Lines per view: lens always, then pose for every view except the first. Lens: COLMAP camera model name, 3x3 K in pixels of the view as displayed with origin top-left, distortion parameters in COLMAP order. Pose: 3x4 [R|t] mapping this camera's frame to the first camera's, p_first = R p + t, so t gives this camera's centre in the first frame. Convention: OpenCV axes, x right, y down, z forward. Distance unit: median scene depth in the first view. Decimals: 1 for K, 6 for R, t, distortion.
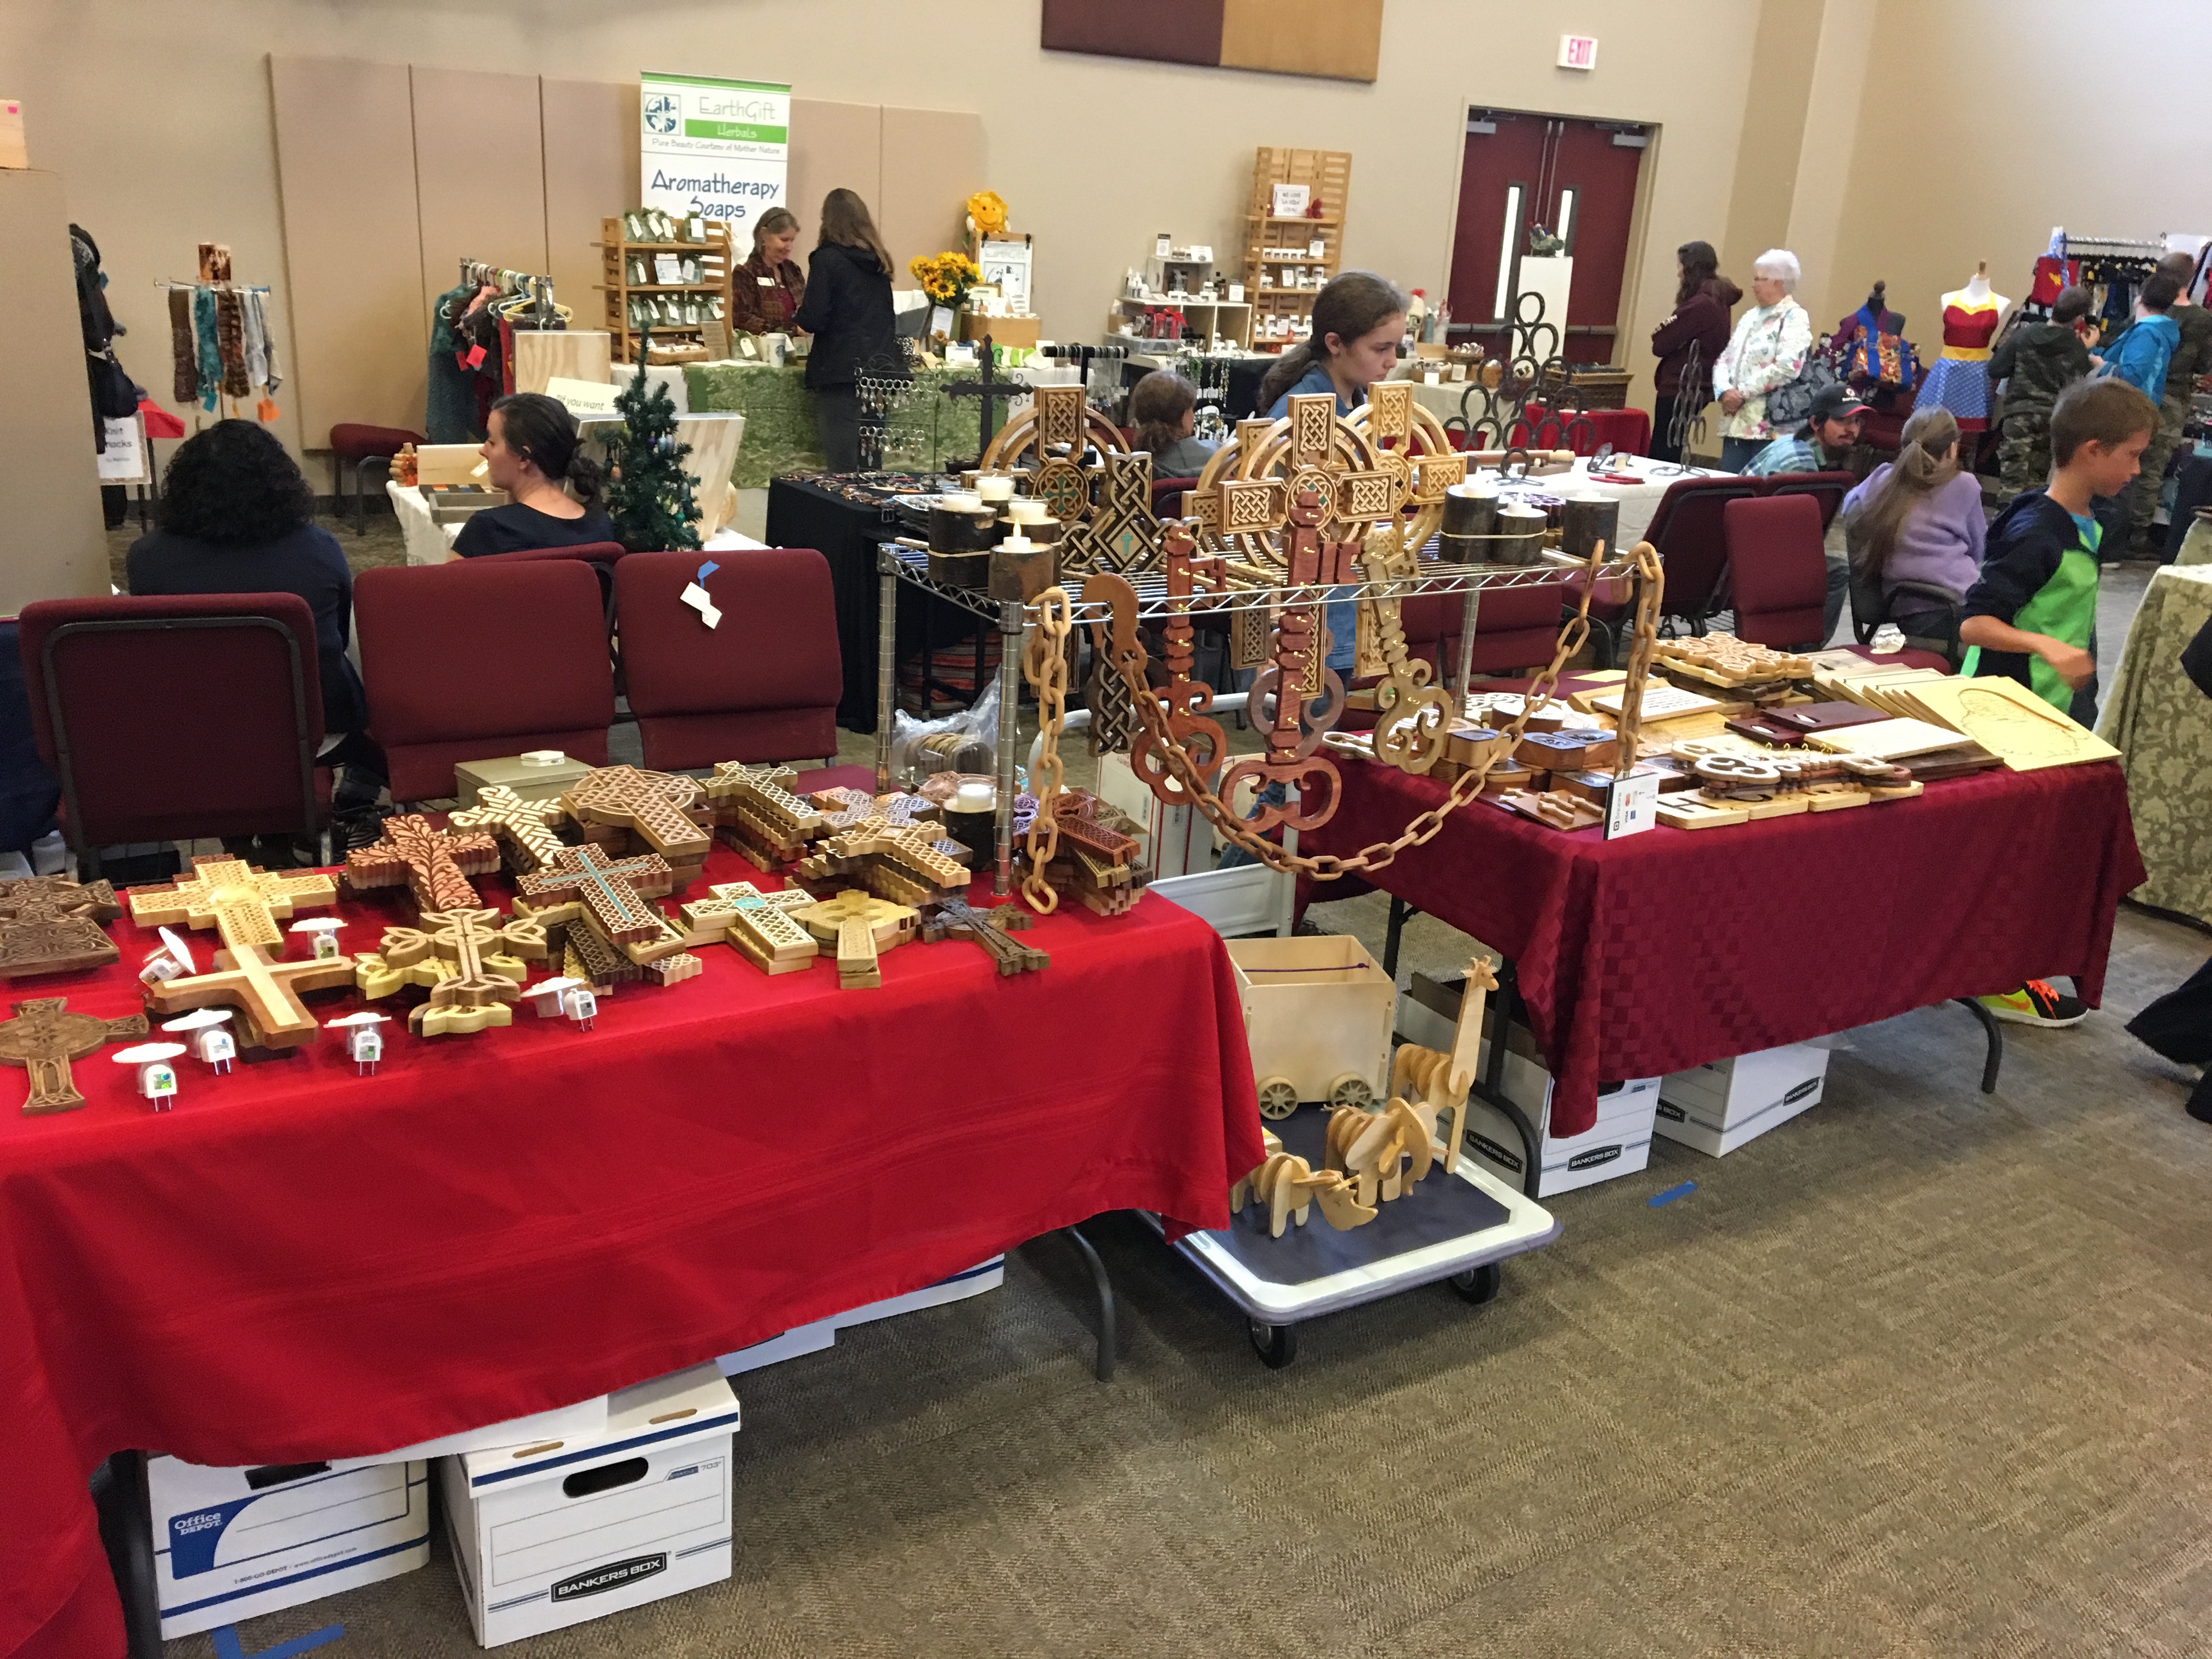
lens RADIAL K [[1873.6, 0, 1105.9], [0, 1873.6, 815.7], [0, 0, 1]] dist [0.082974, -0.125086]
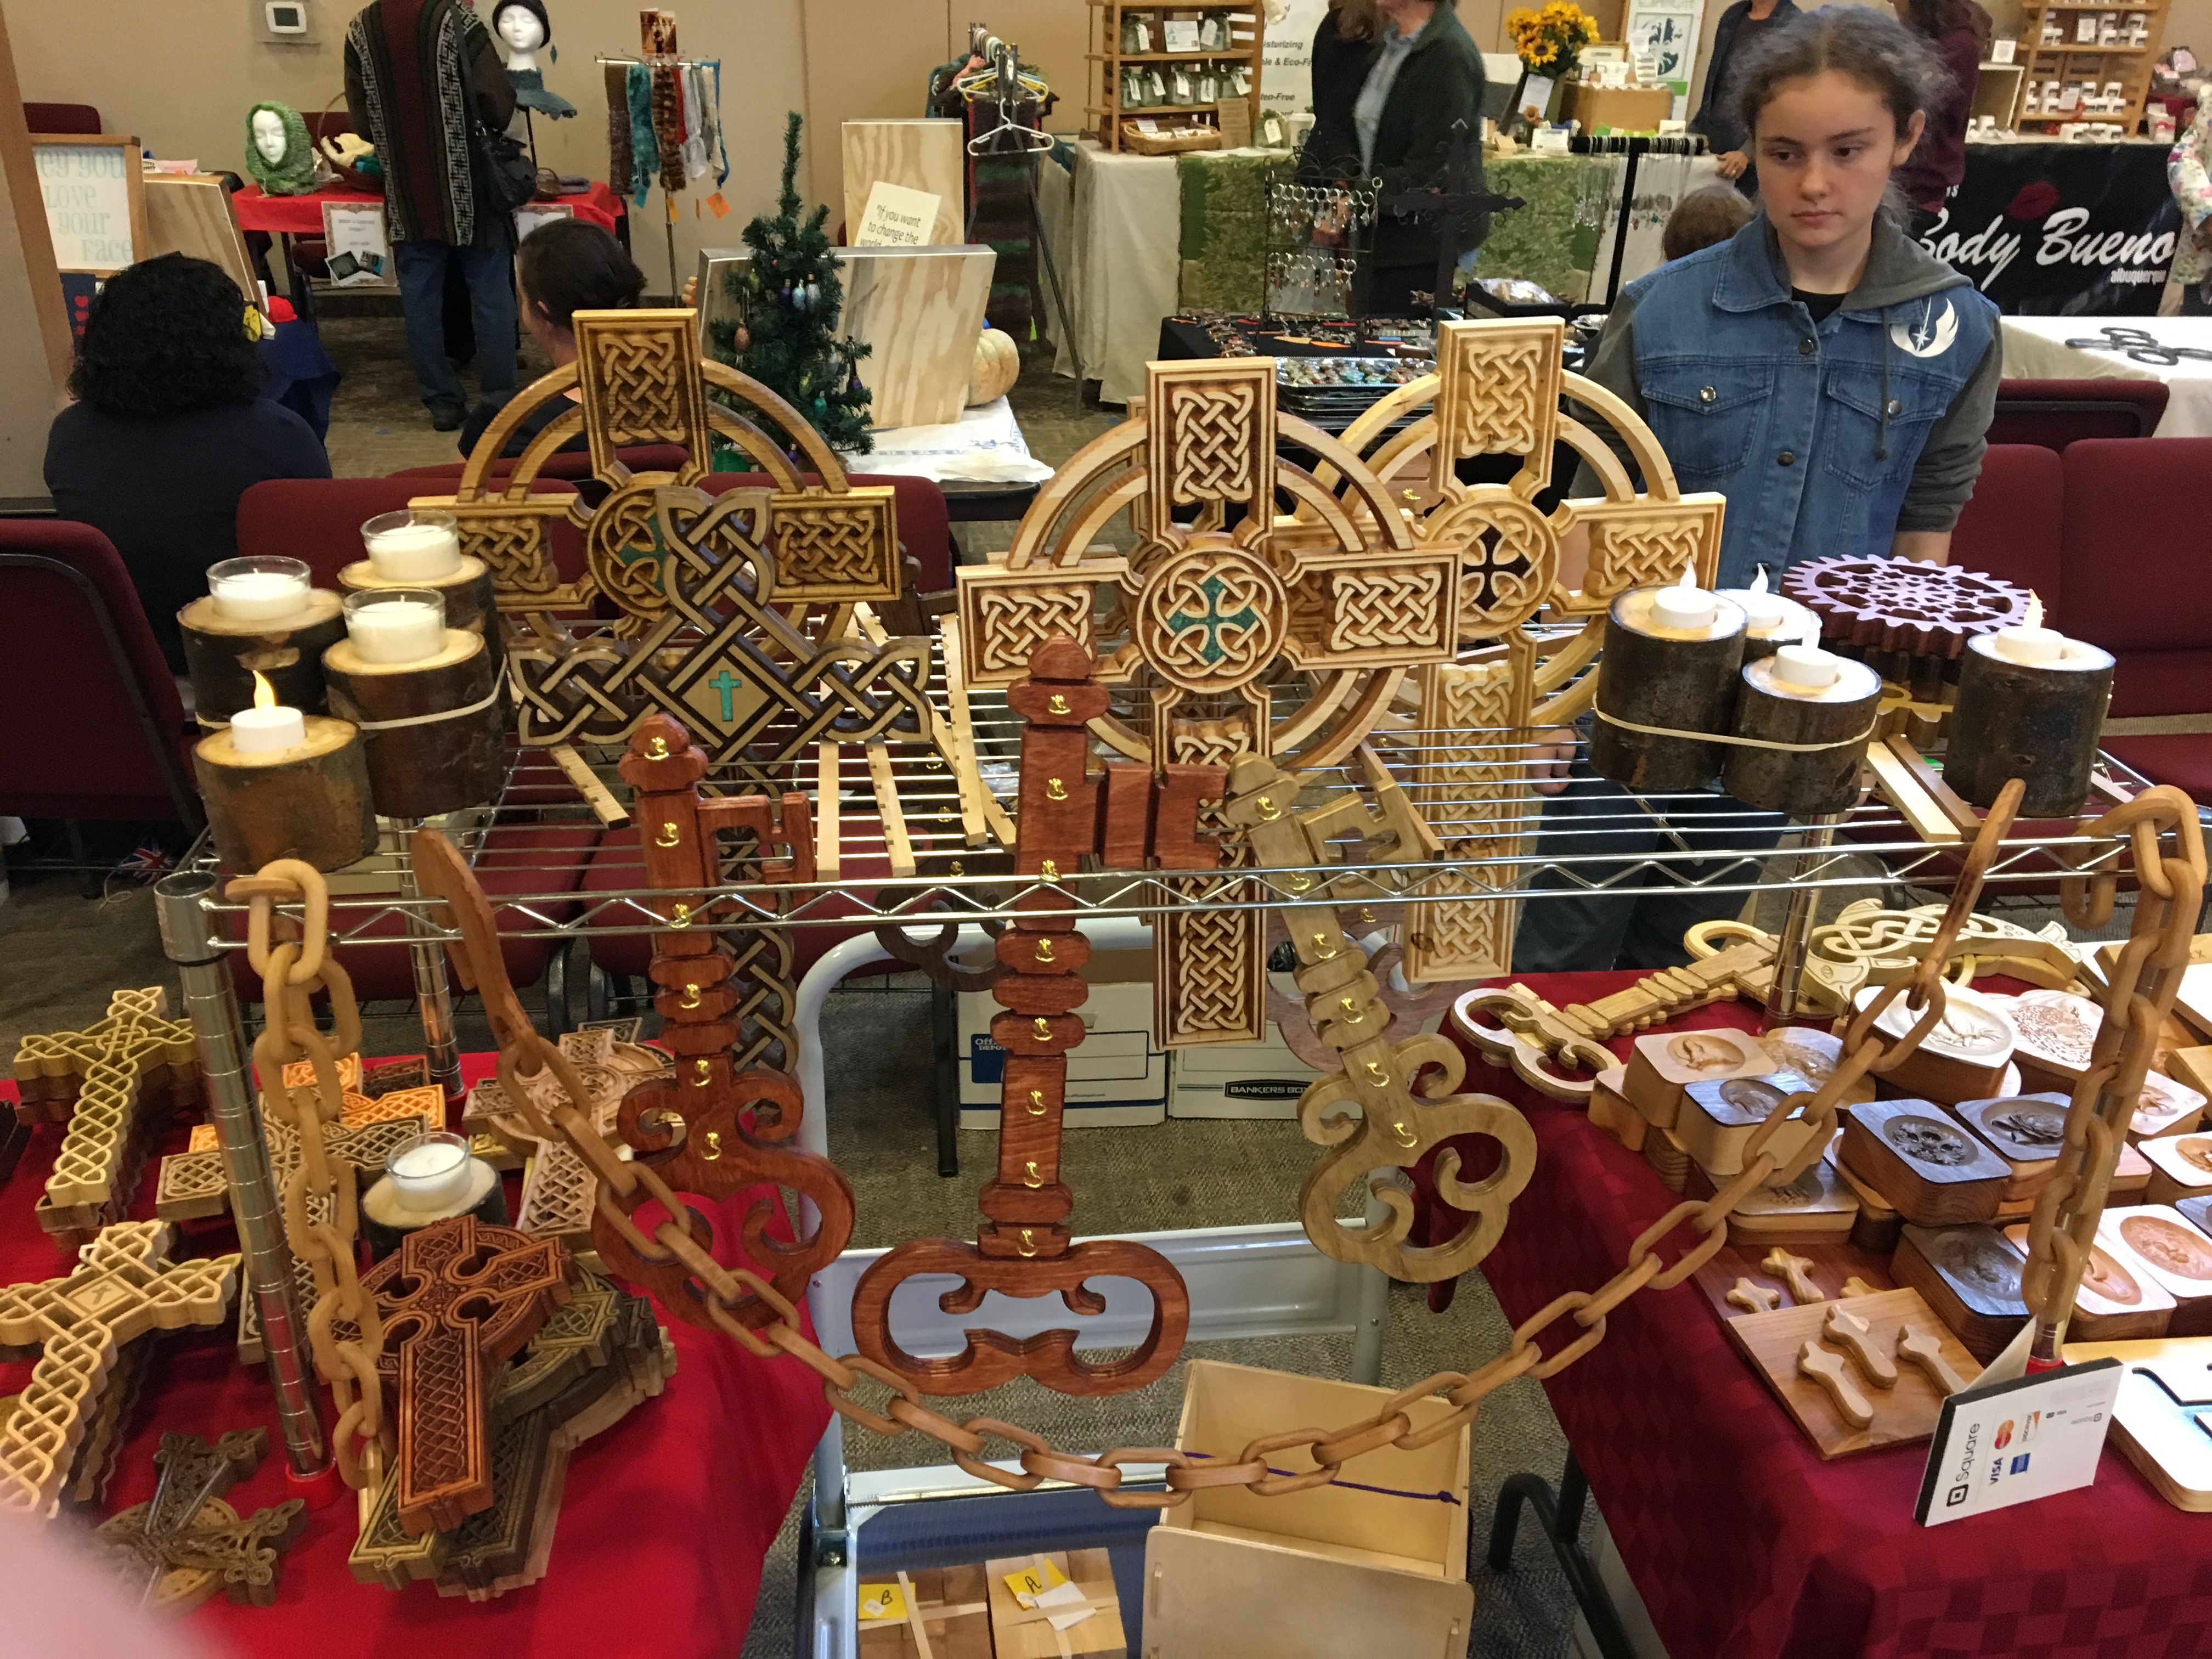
lens RADIAL K [[1861.3, 0, 1089.1], [0, 1861.3, 819.2], [0, 0, 1]] dist [0.082801, -0.120066]
pose [[0.915472, 0.145297, -0.375233, 0.230257], [-0.100627, 0.985568, 0.136126, -0.167132], [0.389597, -0.086861, 0.916880, 0.577707]]
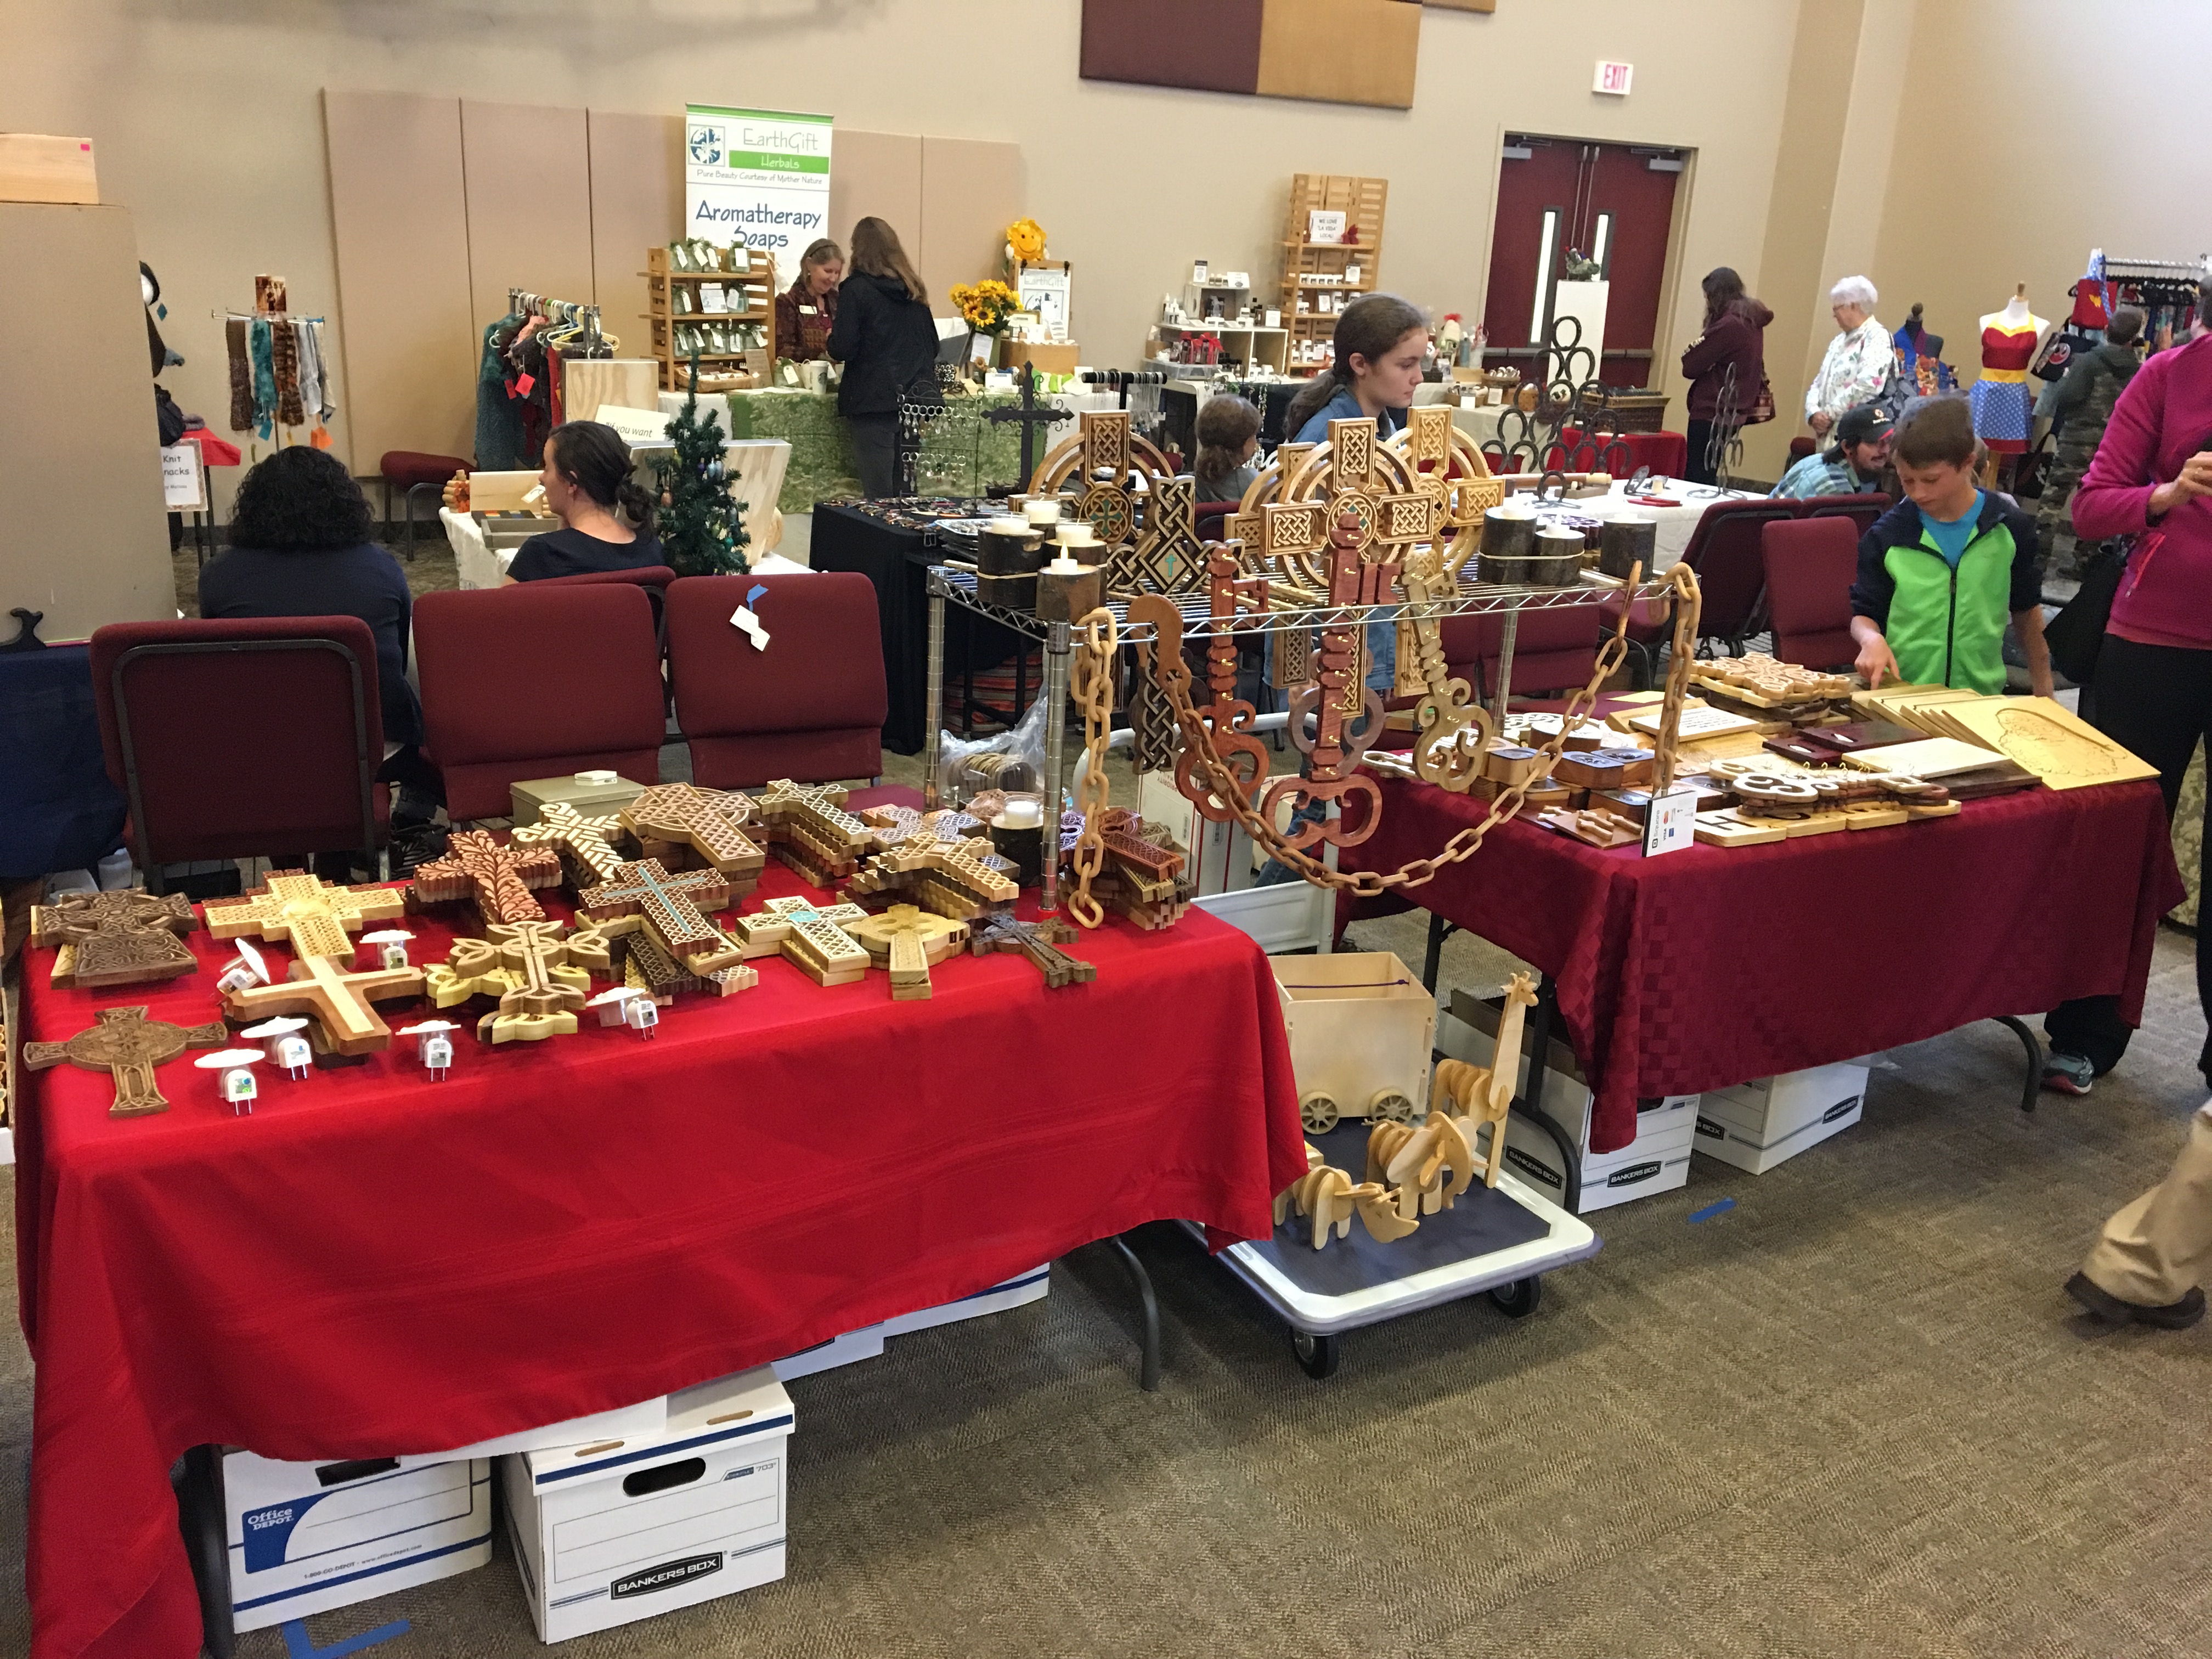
lens RADIAL K [[1873.6, 0, 1105.9], [0, 1873.6, 815.7], [0, 0, 1]] dist [0.082974, -0.125086]
pose [[0.999828, 0.000169, -0.018541, -0.004751], [-0.000403, 0.999921, -0.012584, 0.003484], [0.018538, 0.012590, 0.999749, -0.017003]]
